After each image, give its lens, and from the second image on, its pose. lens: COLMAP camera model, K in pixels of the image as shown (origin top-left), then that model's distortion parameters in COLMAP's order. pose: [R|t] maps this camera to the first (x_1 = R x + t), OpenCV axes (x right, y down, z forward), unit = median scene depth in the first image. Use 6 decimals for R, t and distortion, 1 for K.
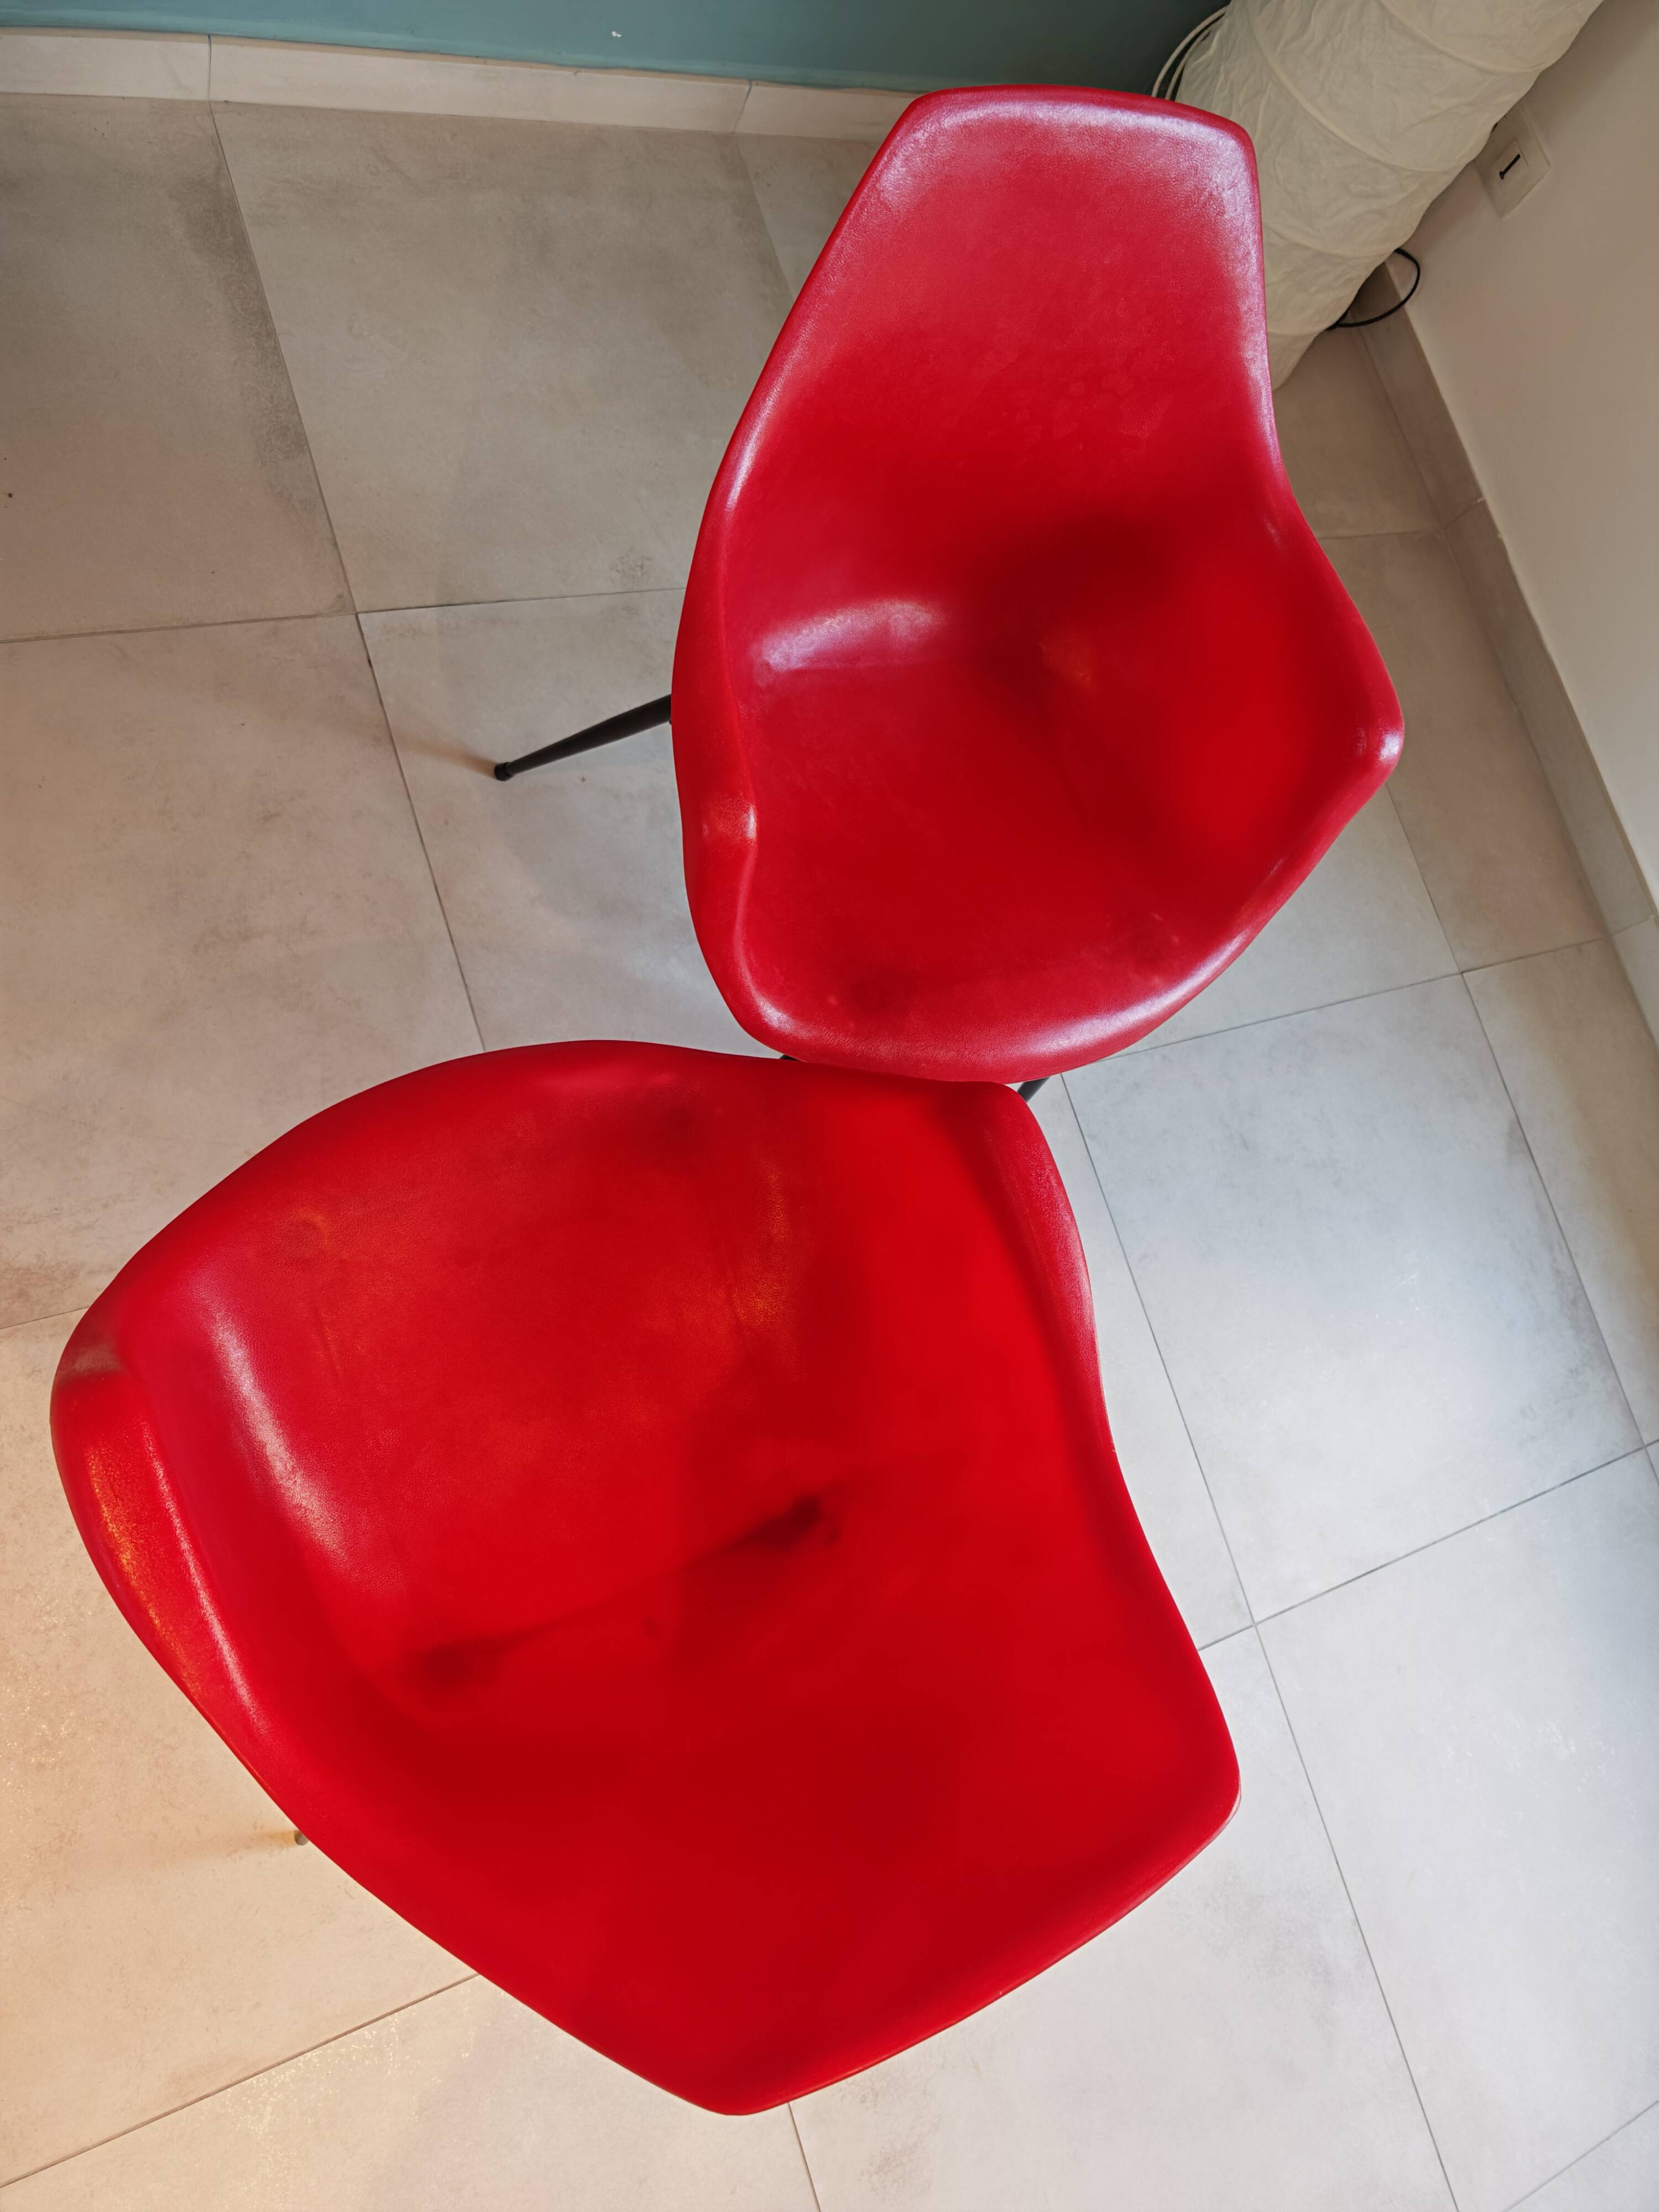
lens RADIAL K [[1614.2, 0, 827.1], [0, 1614.2, 1126.9], [0, 0, 1]] dist [-0.008698, 0.001360]
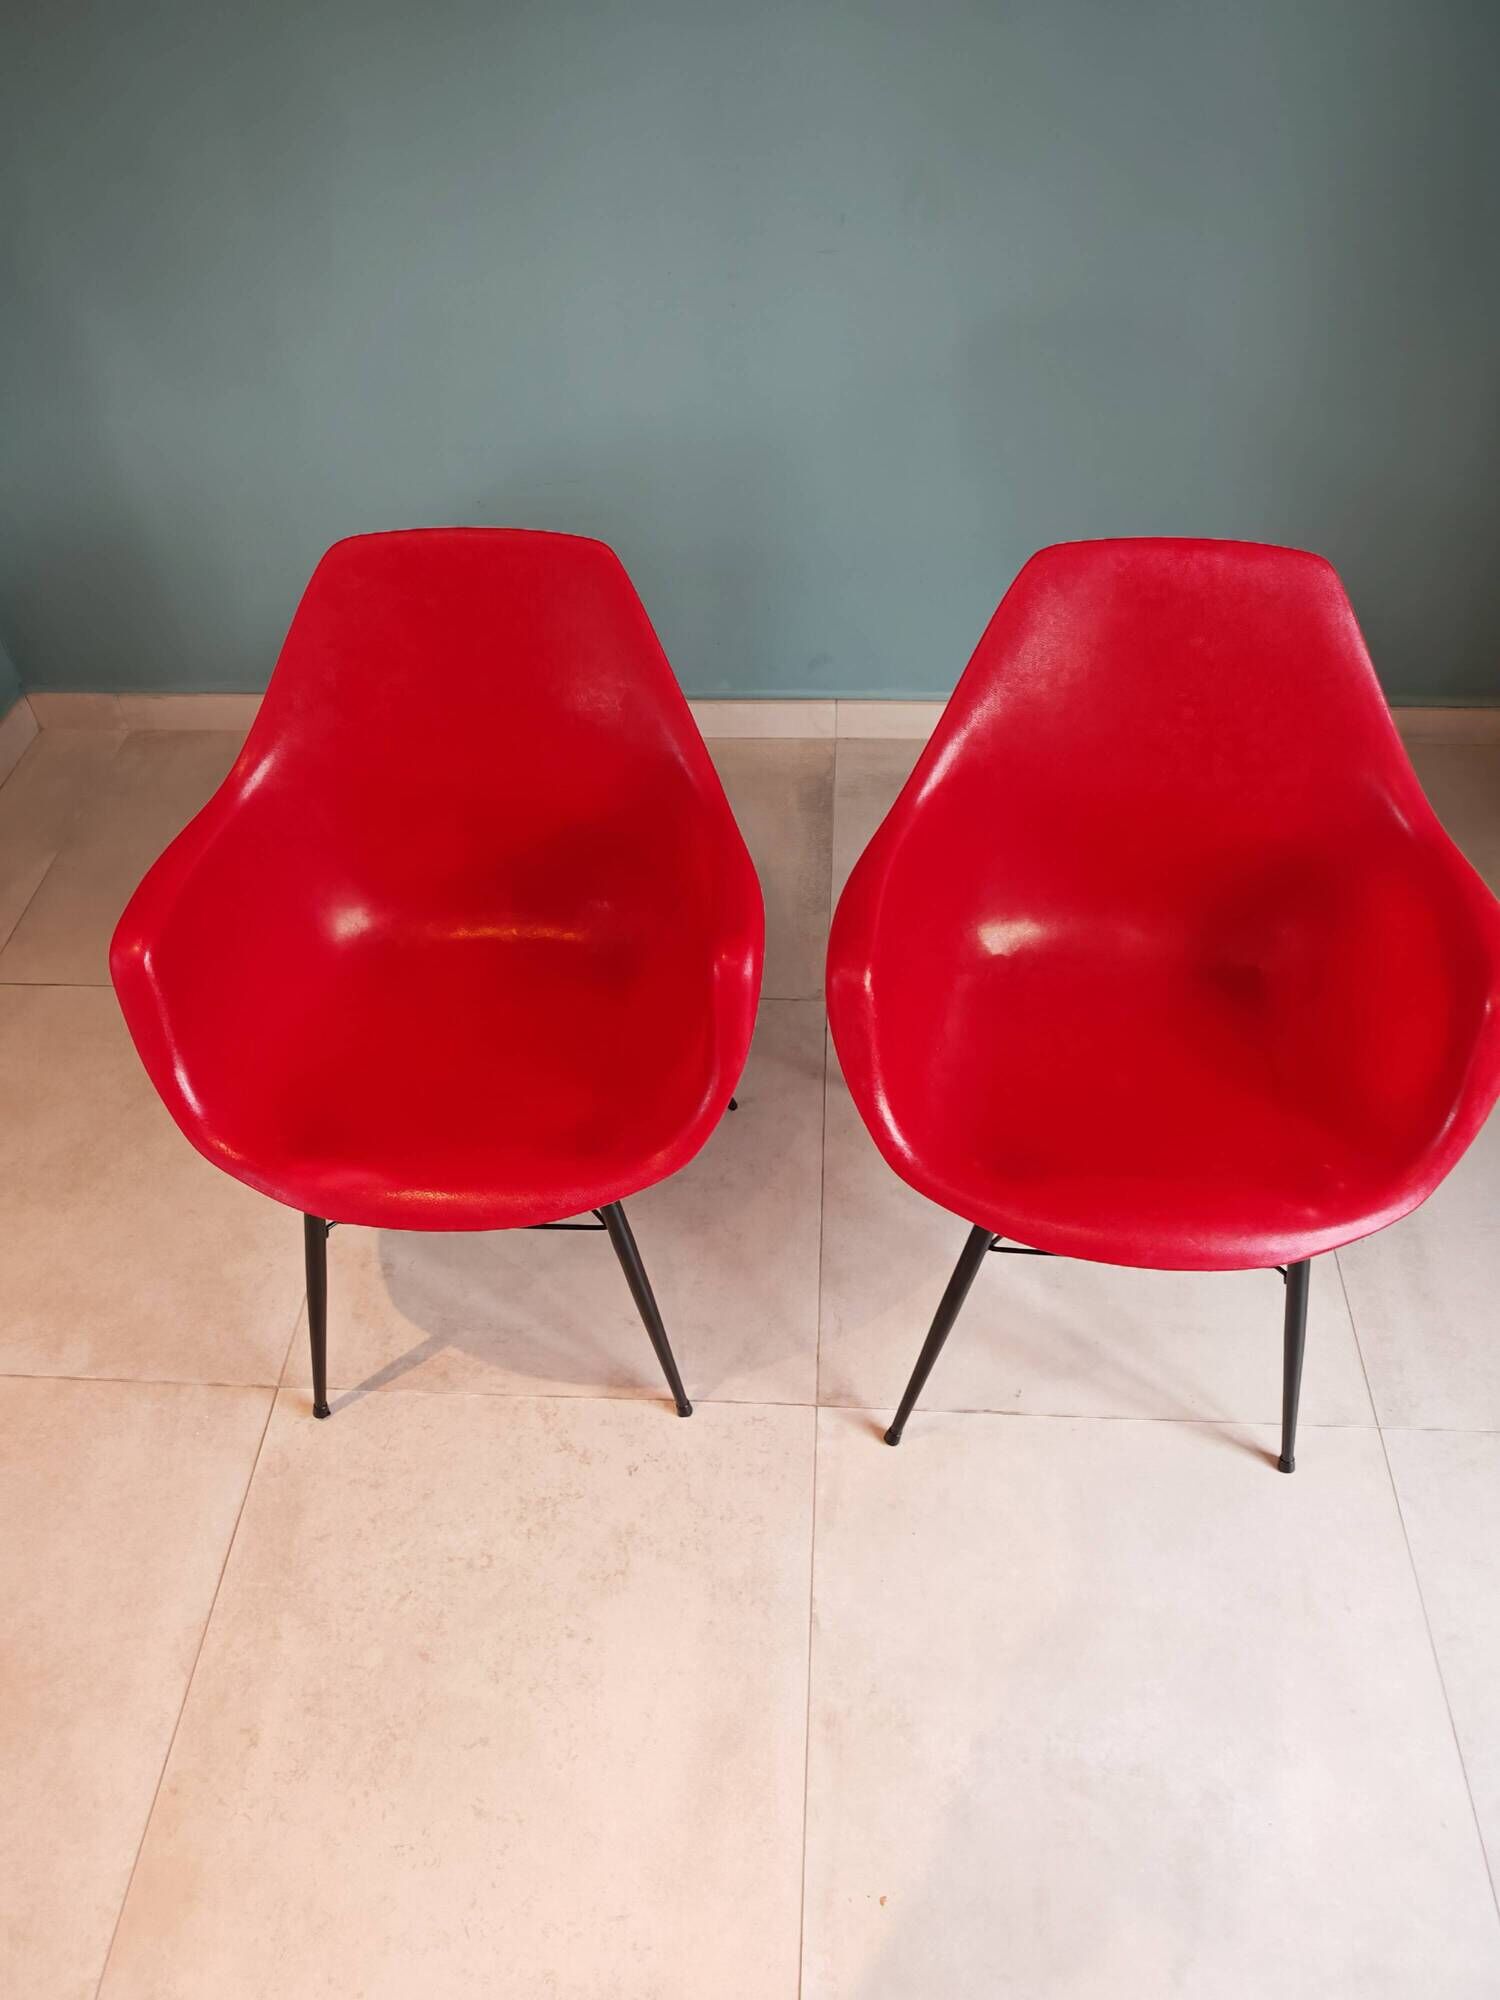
lens RADIAL K [[1459.5, 0, 761.0], [0, 1459.5, 997.2], [0, 0, 1]] dist [-0.008698, 0.001360]
pose [[0.849706, -0.013551, -0.527083, 0.331710], [-0.254688, 0.864757, -0.432815, 0.245857], [0.461664, 0.502007, 0.731338, 0.034068]]
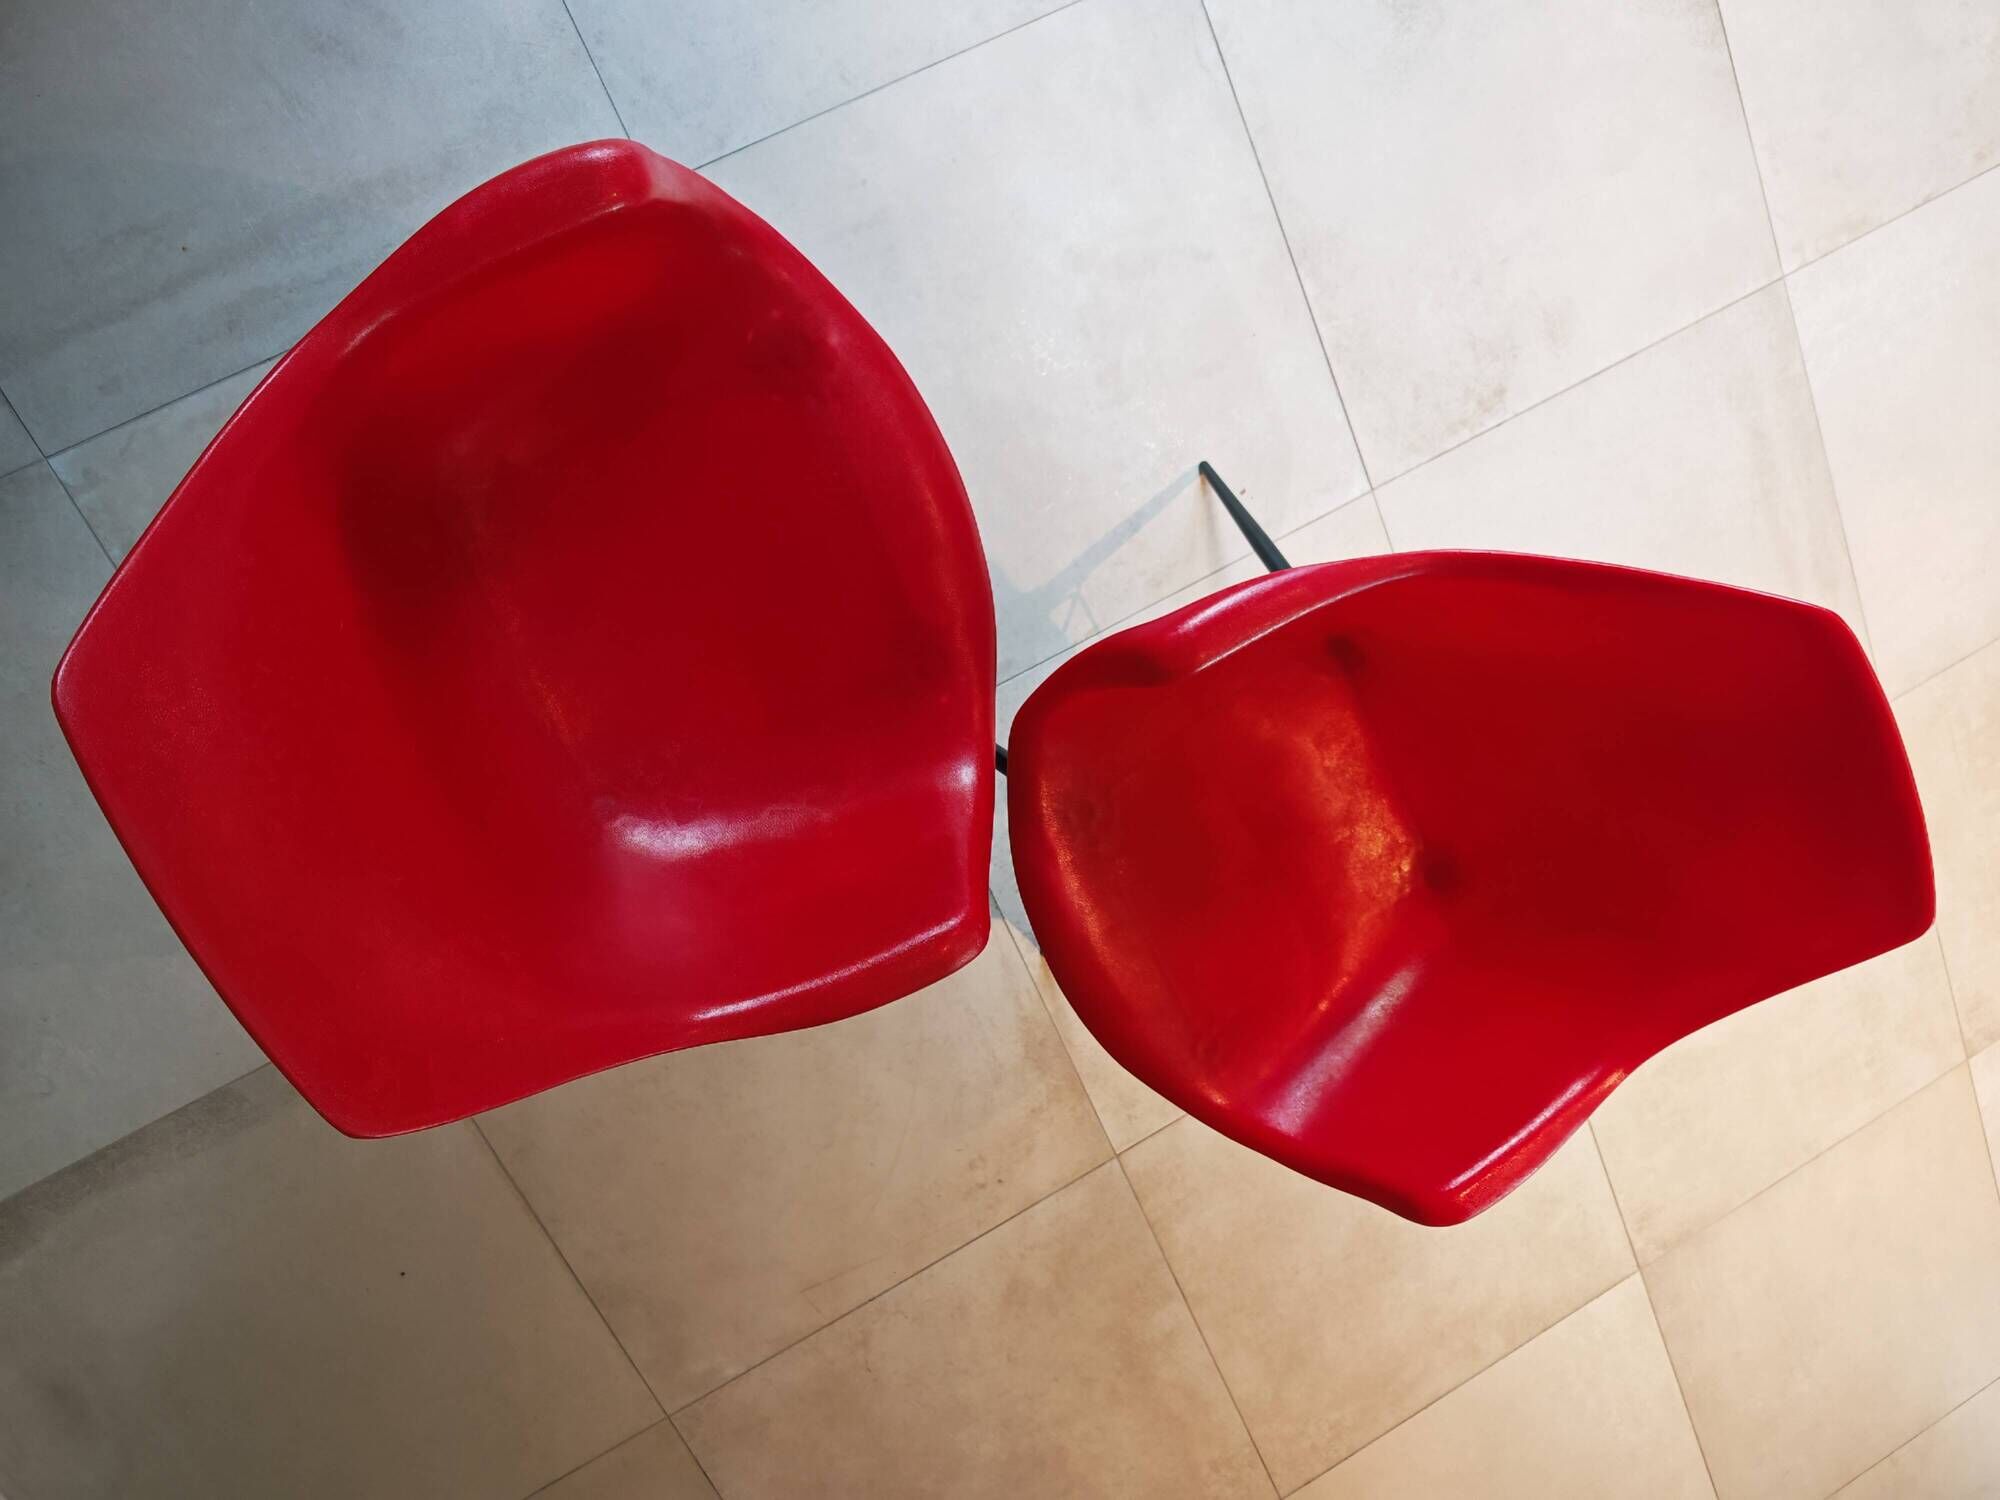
lens RADIAL K [[1459.5, 0, 1001.7], [0, 1459.5, 747.2], [0, 0, 1]] dist [-0.008698, 0.001360]
pose [[0.020031, -0.813886, -0.580679, 0.405964], [0.831697, -0.308765, 0.461459, -0.378731], [-0.554869, -0.492192, 0.670722, 0.219835]]
